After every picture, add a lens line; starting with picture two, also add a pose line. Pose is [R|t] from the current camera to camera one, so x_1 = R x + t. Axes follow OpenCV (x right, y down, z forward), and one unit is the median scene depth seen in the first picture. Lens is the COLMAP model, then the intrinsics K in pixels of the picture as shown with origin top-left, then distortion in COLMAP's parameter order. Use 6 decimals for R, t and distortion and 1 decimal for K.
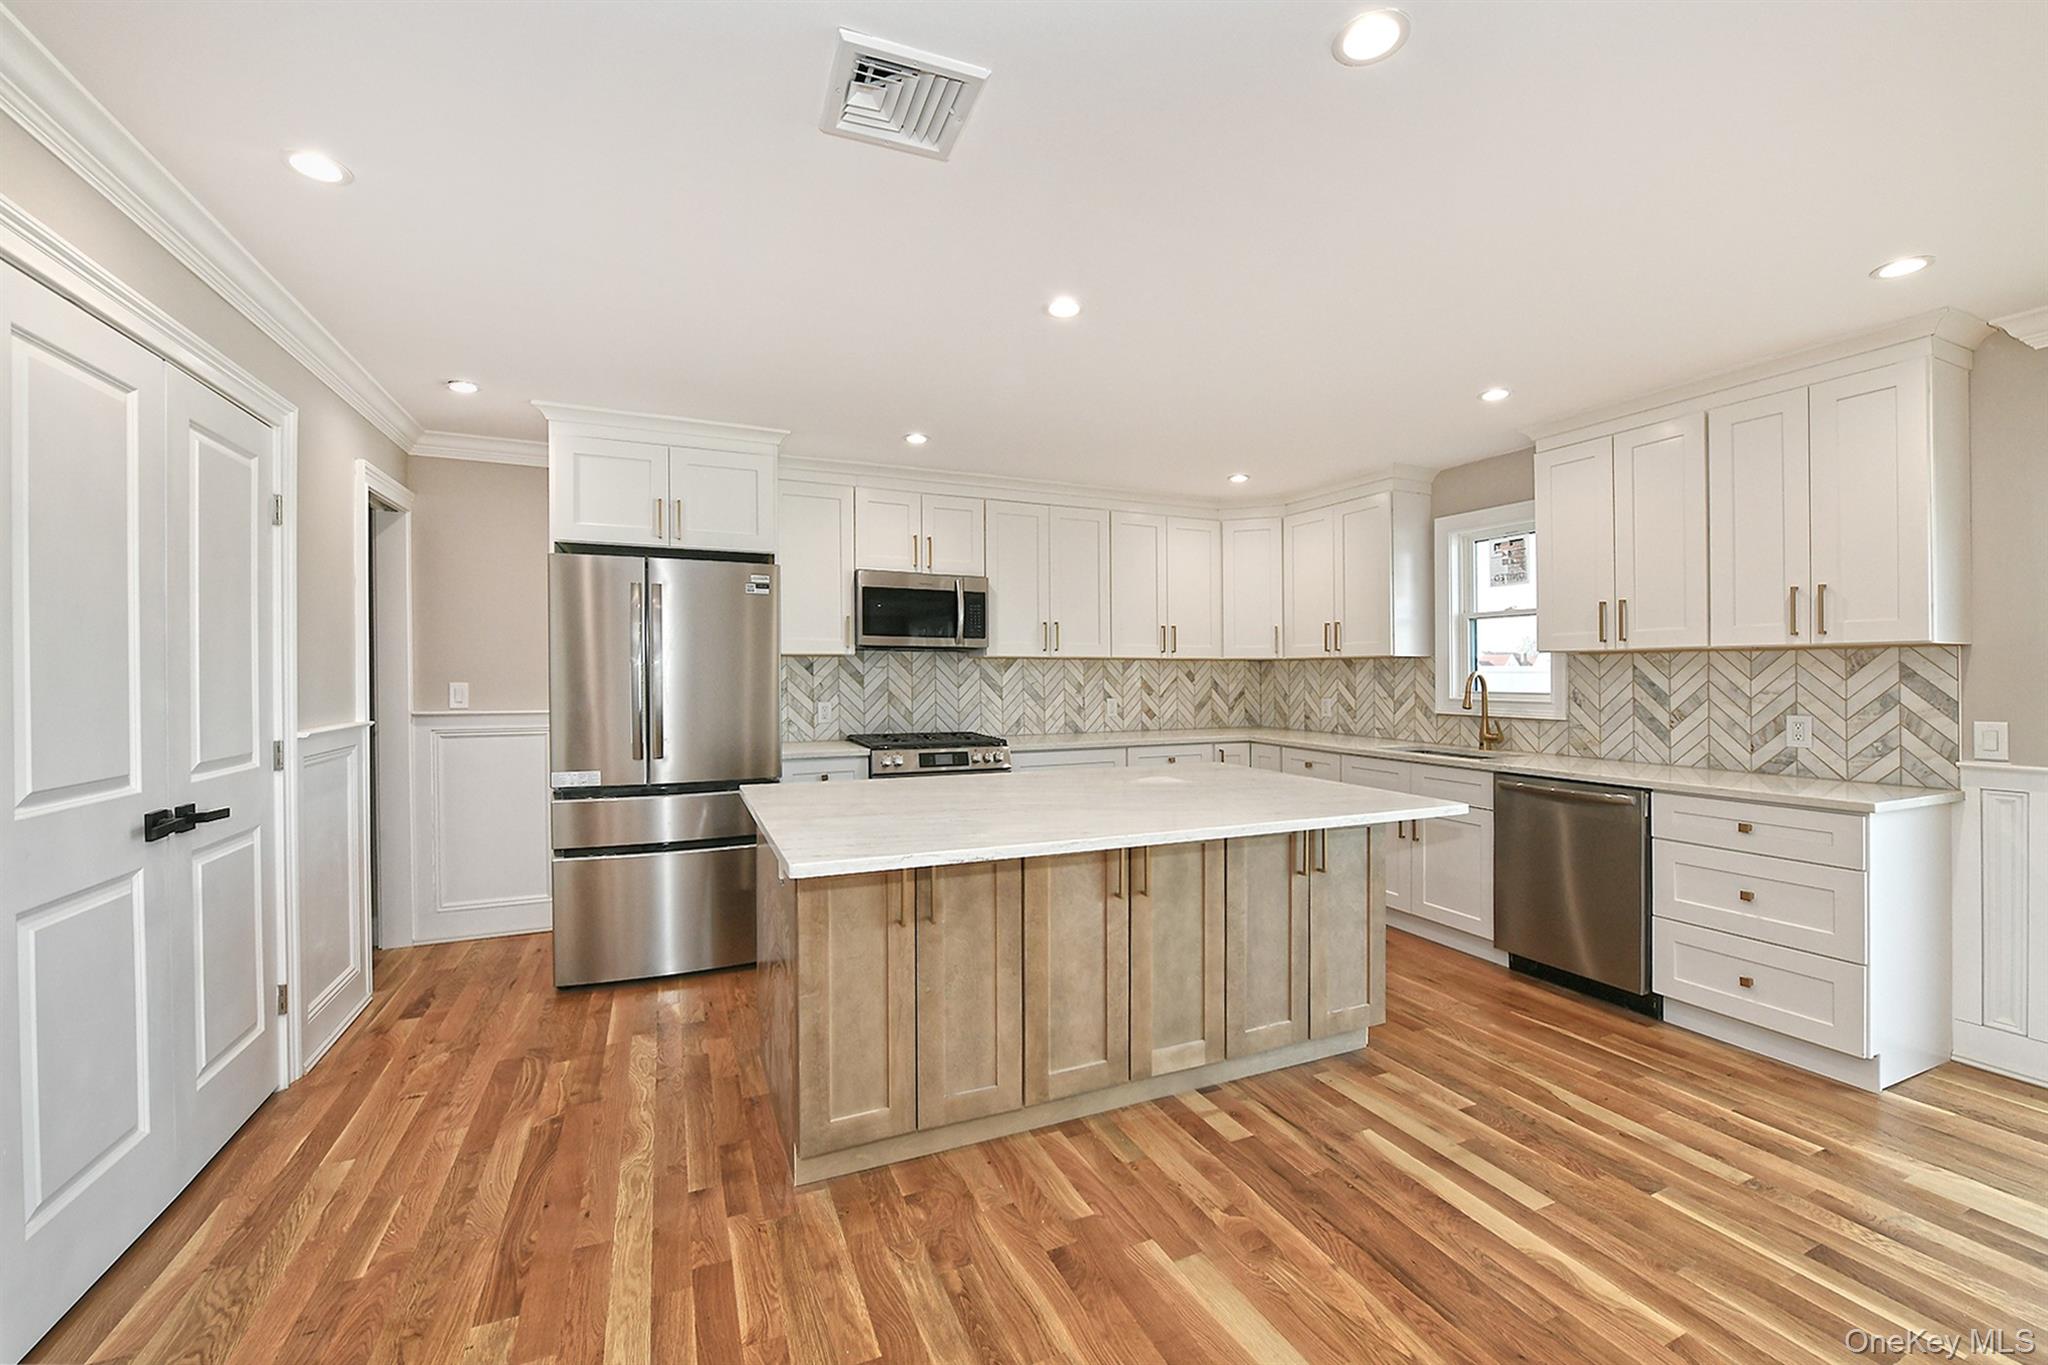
lens RADIAL K [[830.3, 0, 1065.5], [0, 830.3, 677.3], [0, 0, 1]] dist [-0.008233, -0.000425]
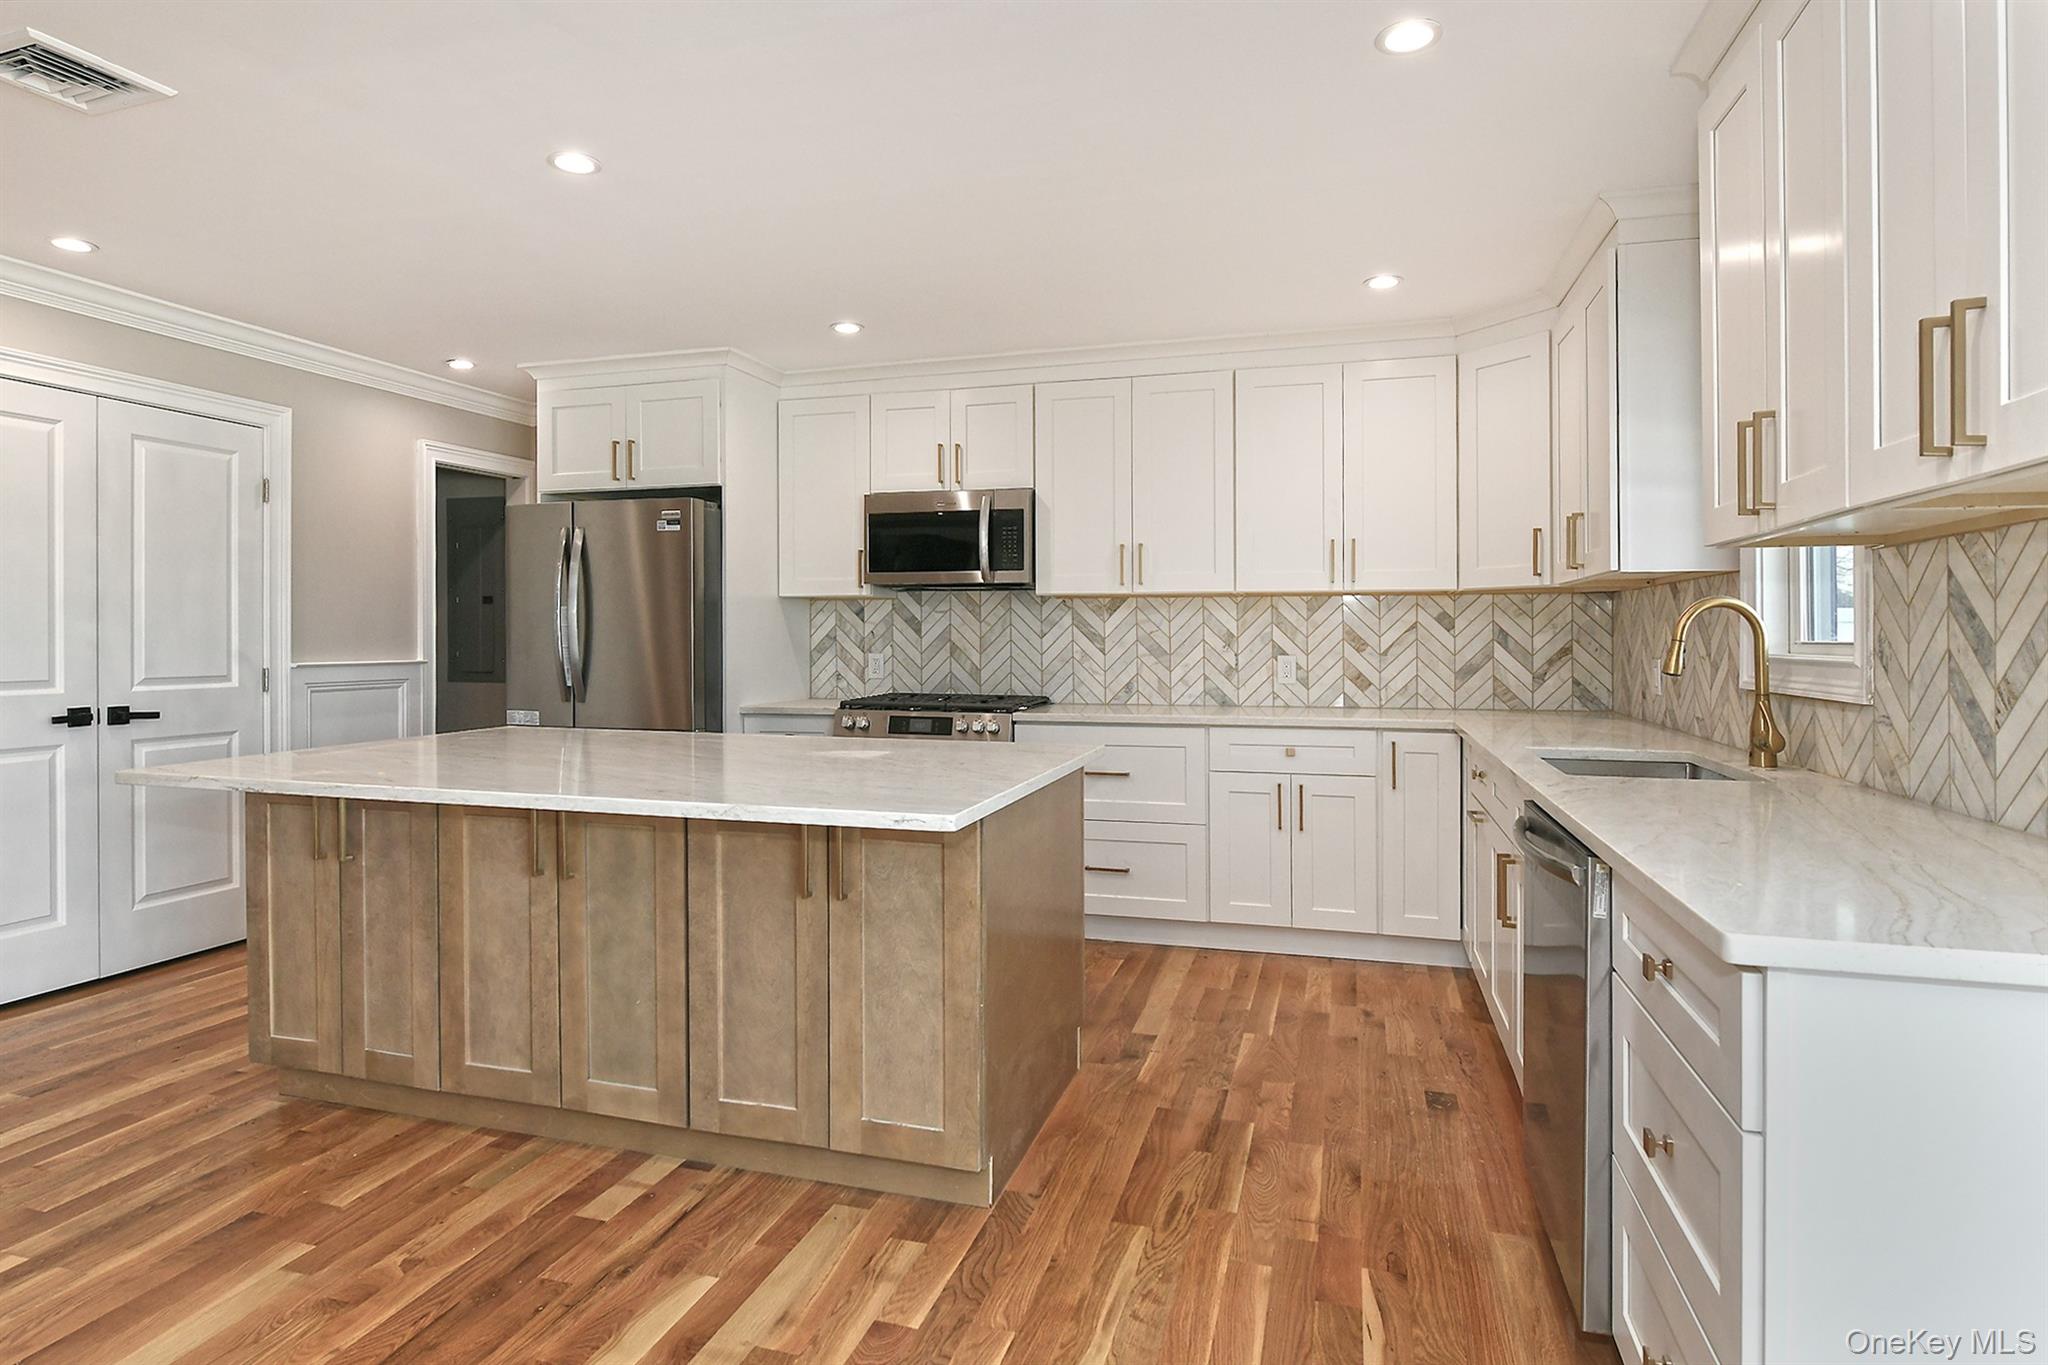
lens RADIAL K [[1110.1, 0, 996.7], [0, 1110.1, 641.0], [0, 0, 1]] dist [-0.003950, -0.000982]
pose [[0.747688, 0.001009, -0.664049, 0.756297], [-0.001200, 0.999999, 0.000168, 0.022939], [0.664049, 0.000672, 0.747689, 0.324764]]
